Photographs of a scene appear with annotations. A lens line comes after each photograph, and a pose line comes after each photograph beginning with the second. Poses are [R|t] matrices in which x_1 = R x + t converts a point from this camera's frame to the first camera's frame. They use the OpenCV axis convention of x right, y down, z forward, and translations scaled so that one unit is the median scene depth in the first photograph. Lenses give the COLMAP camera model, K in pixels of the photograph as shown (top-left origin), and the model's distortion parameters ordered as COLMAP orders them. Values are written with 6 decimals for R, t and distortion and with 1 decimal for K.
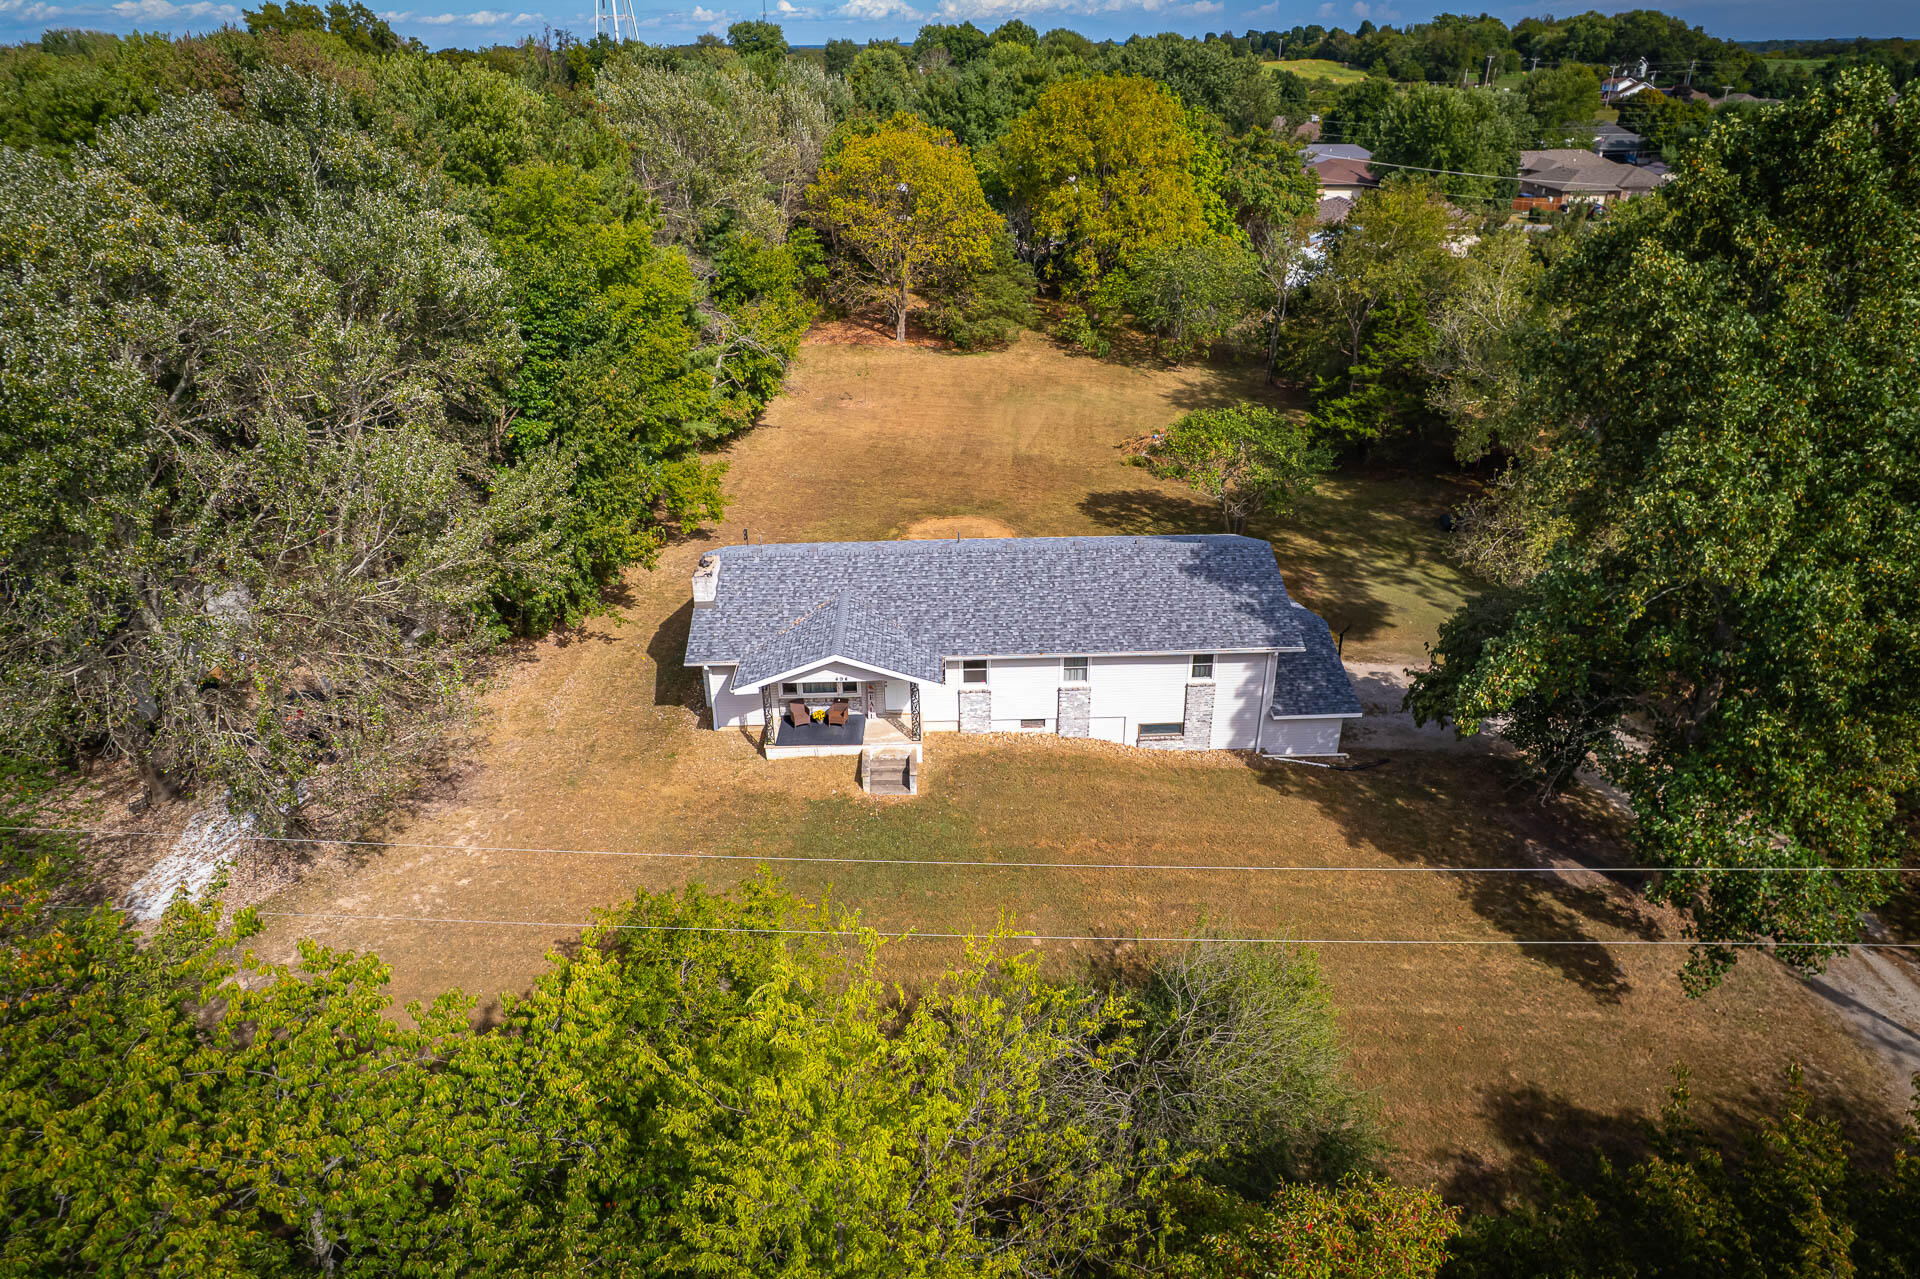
lens RADIAL K [[1221.5, 0, 968.3], [0, 1221.5, 641.6], [0, 0, 1]] dist [-0.056752, 0.029596]
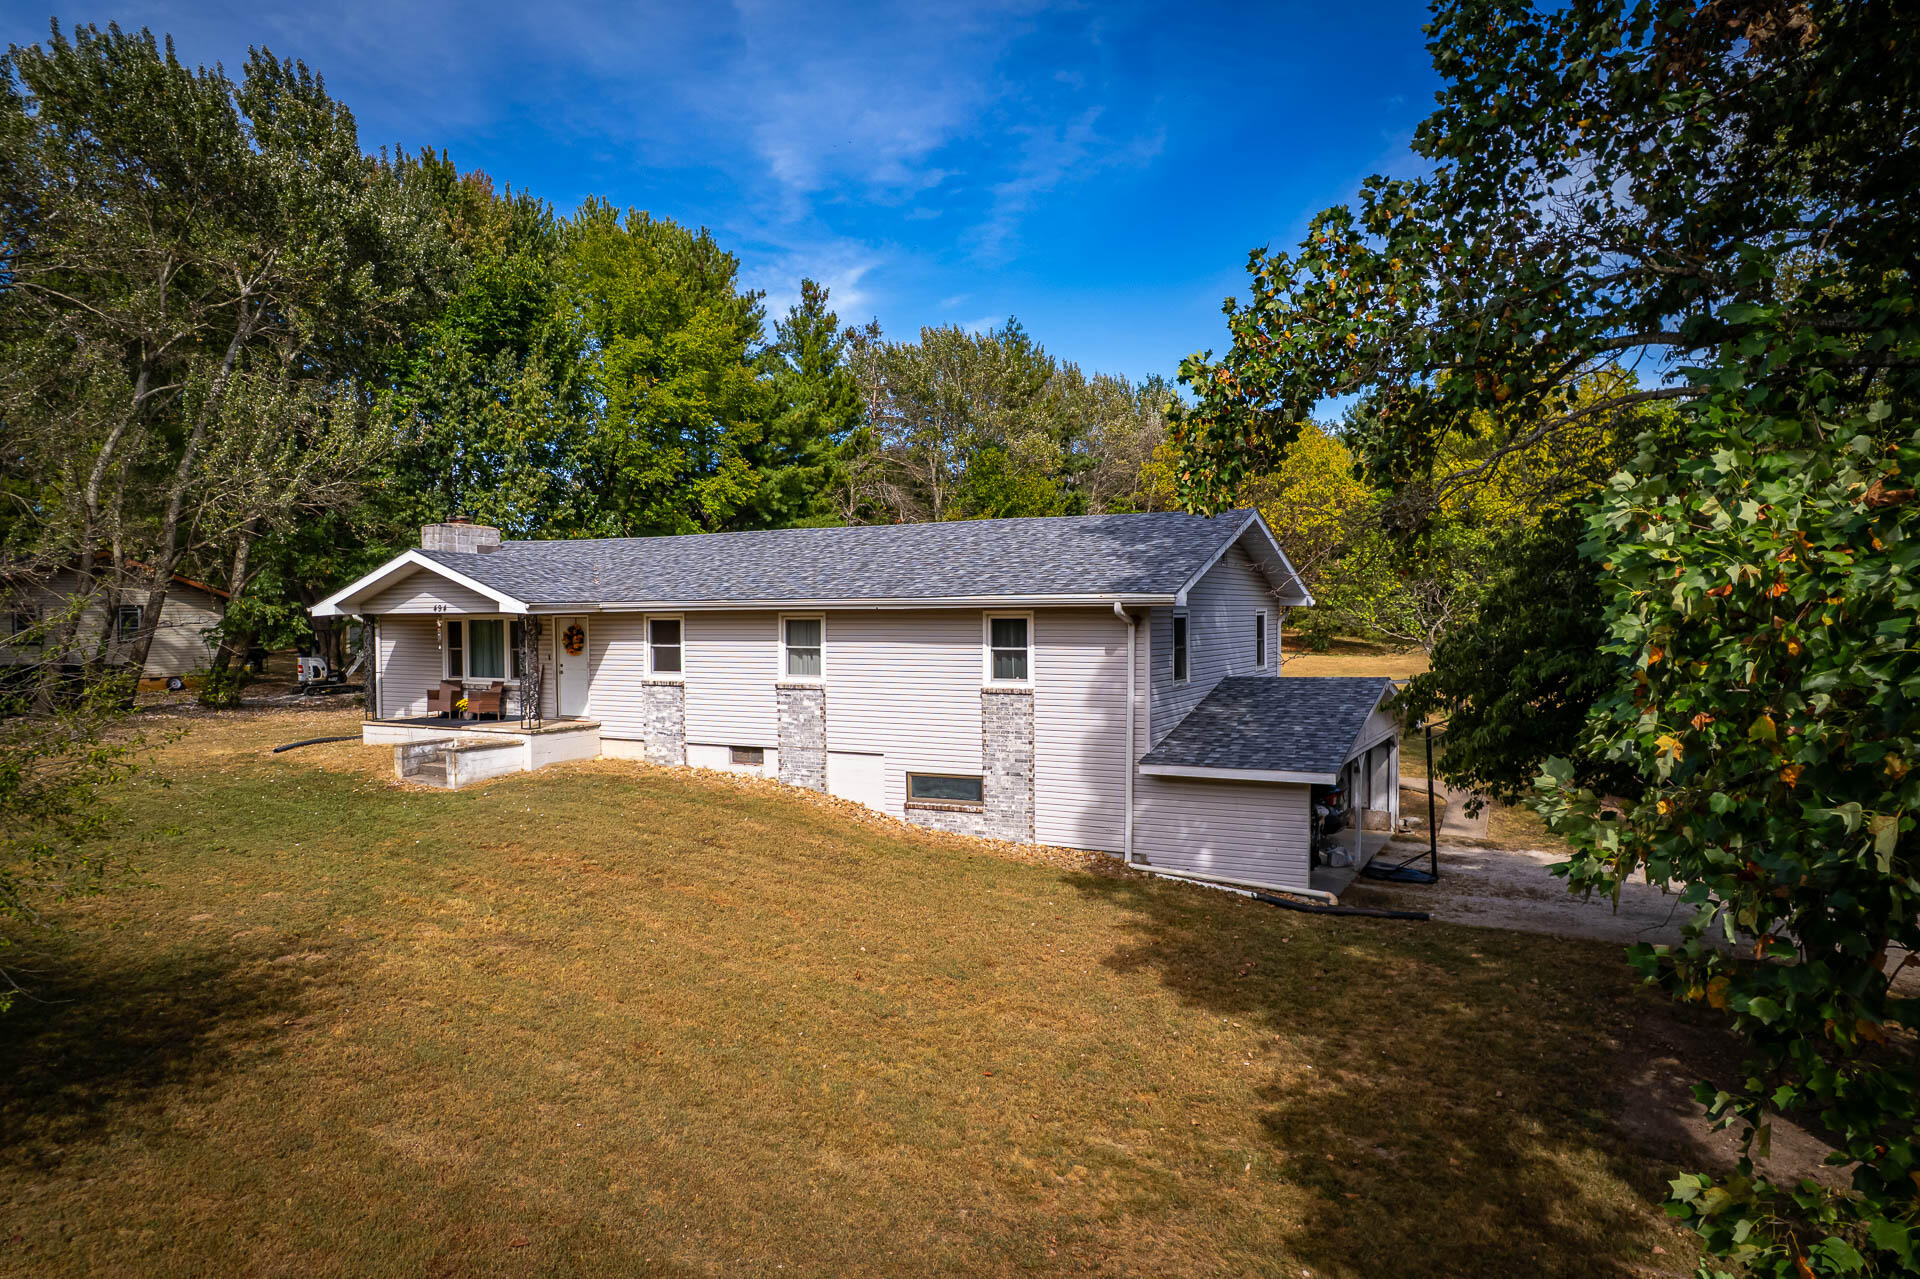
lens RADIAL K [[1221.5, 0, 968.3], [0, 1221.5, 641.6], [0, 0, 1]] dist [-0.056752, 0.029596]
pose [[0.869510, 0.013364, -0.493734, 0.428784], [-0.215302, 0.909916, -0.354538, 0.200494], [0.444518, 0.414576, 0.794059, 0.582279]]
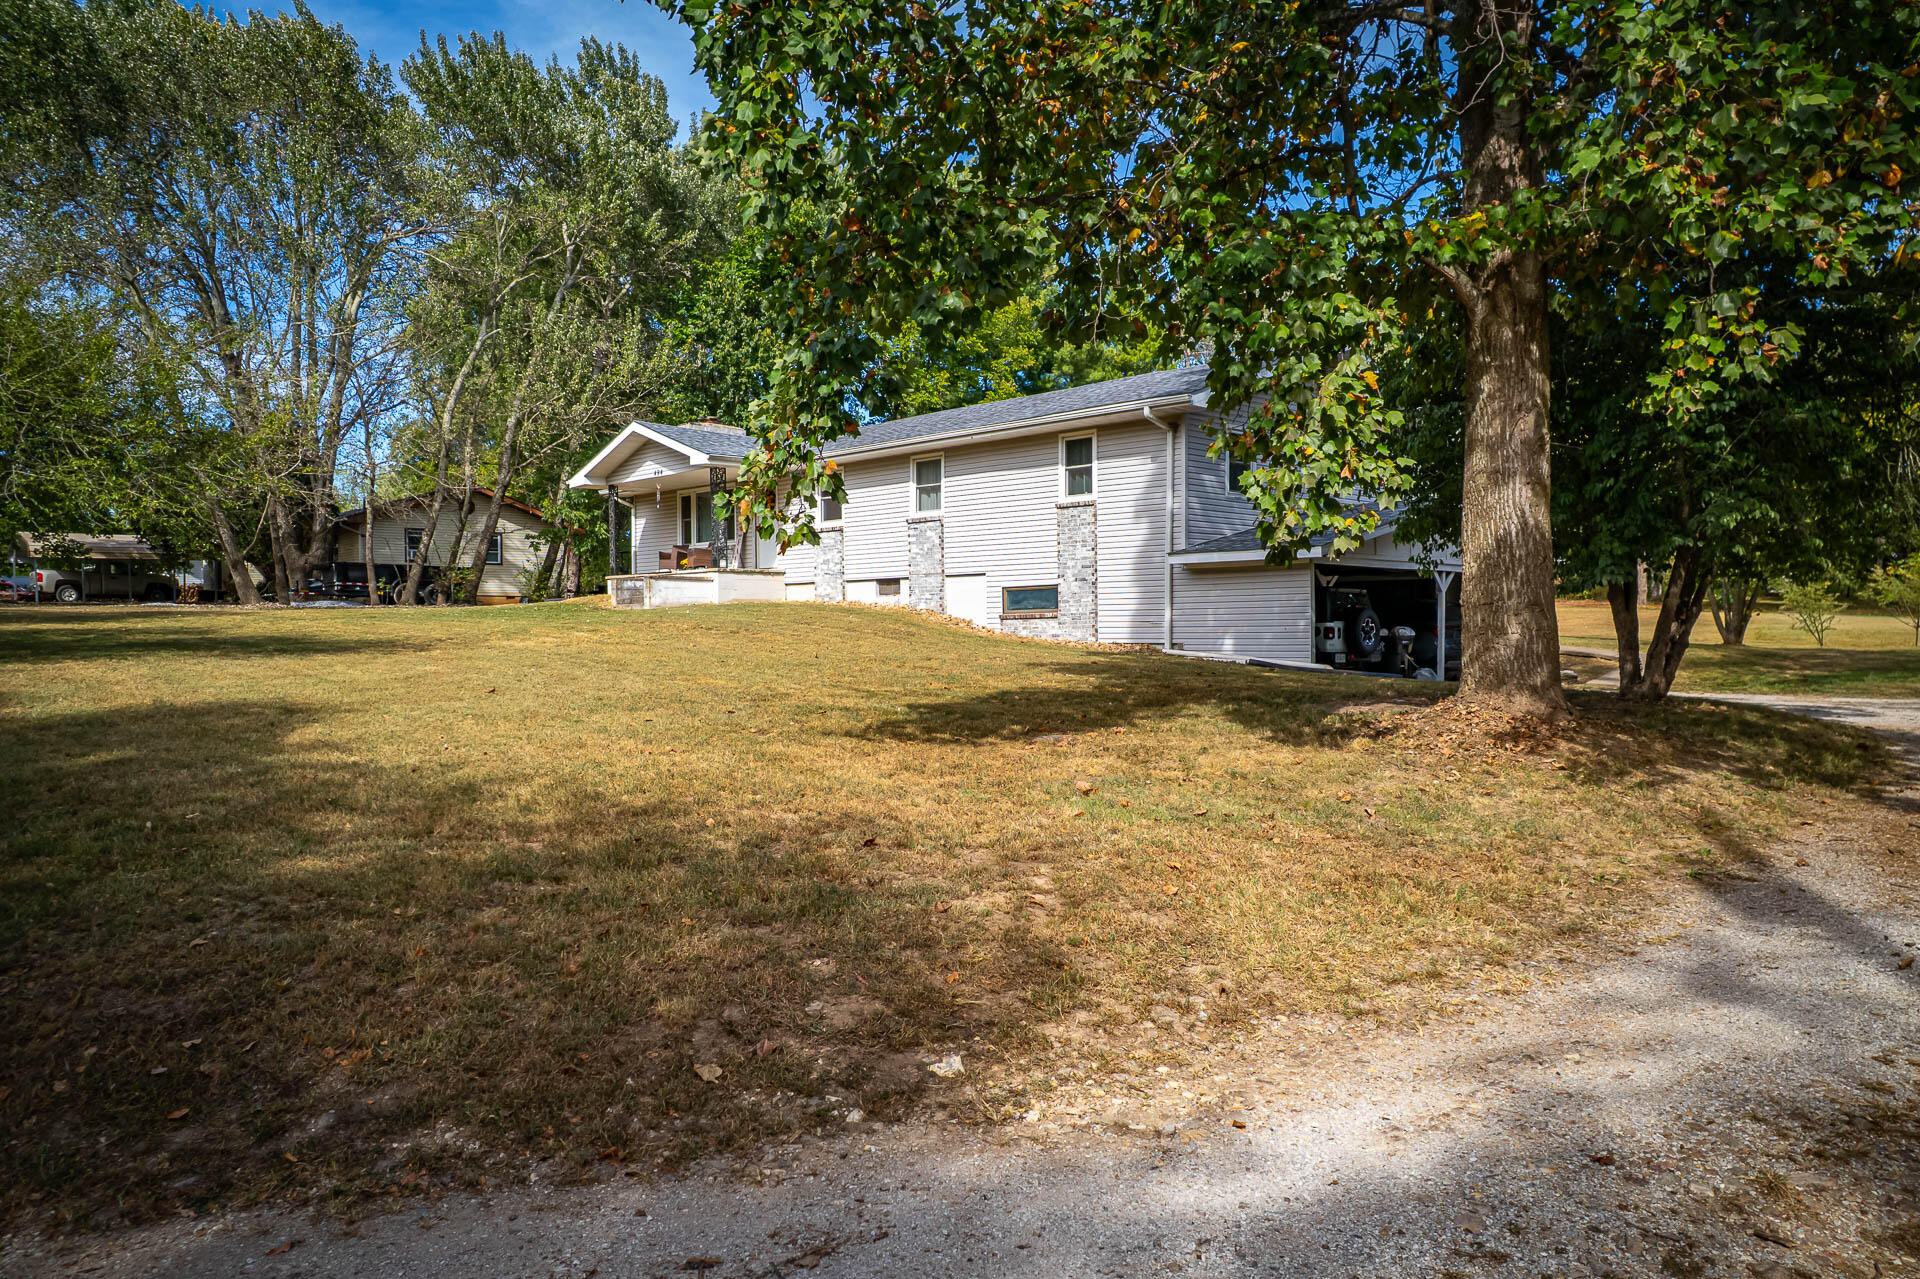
lens RADIAL K [[1375.3, 0, 997.9], [0, 1375.3, 636.9], [0, 0, 1]] dist [0.000051, -0.098953]
pose [[0.670502, 0.004598, -0.741894, 0.636715], [-0.325051, 0.900716, -0.288190, 0.283821], [0.666910, 0.434385, 0.605426, 0.622329]]
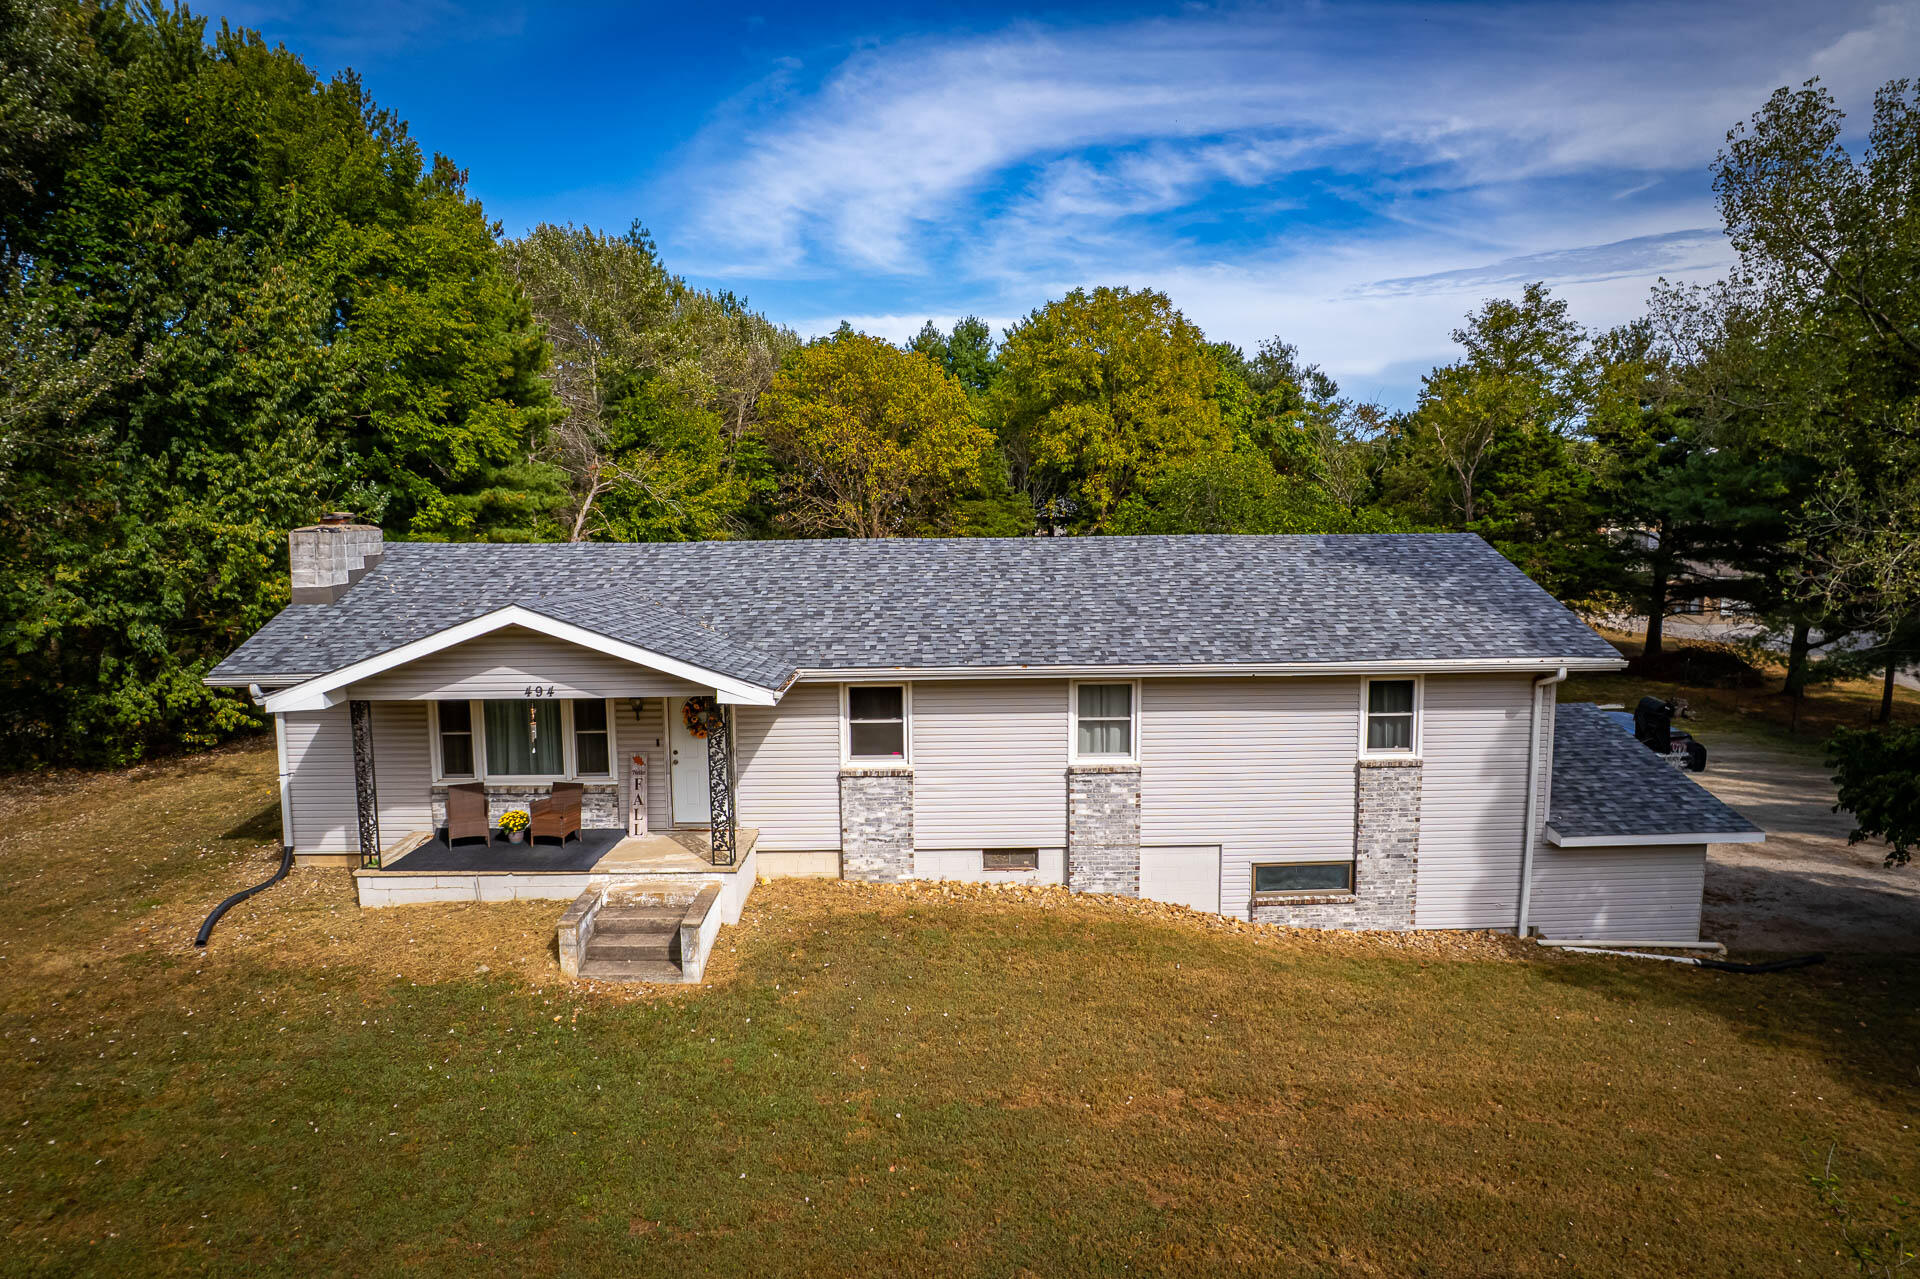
lens RADIAL K [[1221.5, 0, 968.3], [0, 1221.5, 641.6], [0, 0, 1]] dist [-0.056752, 0.029596]
pose [[0.999940, 0.000565, -0.010910, 0.043025], [-0.004228, 0.940847, -0.338805, 0.143738], [0.010073, 0.338831, 0.940793, 0.570711]]
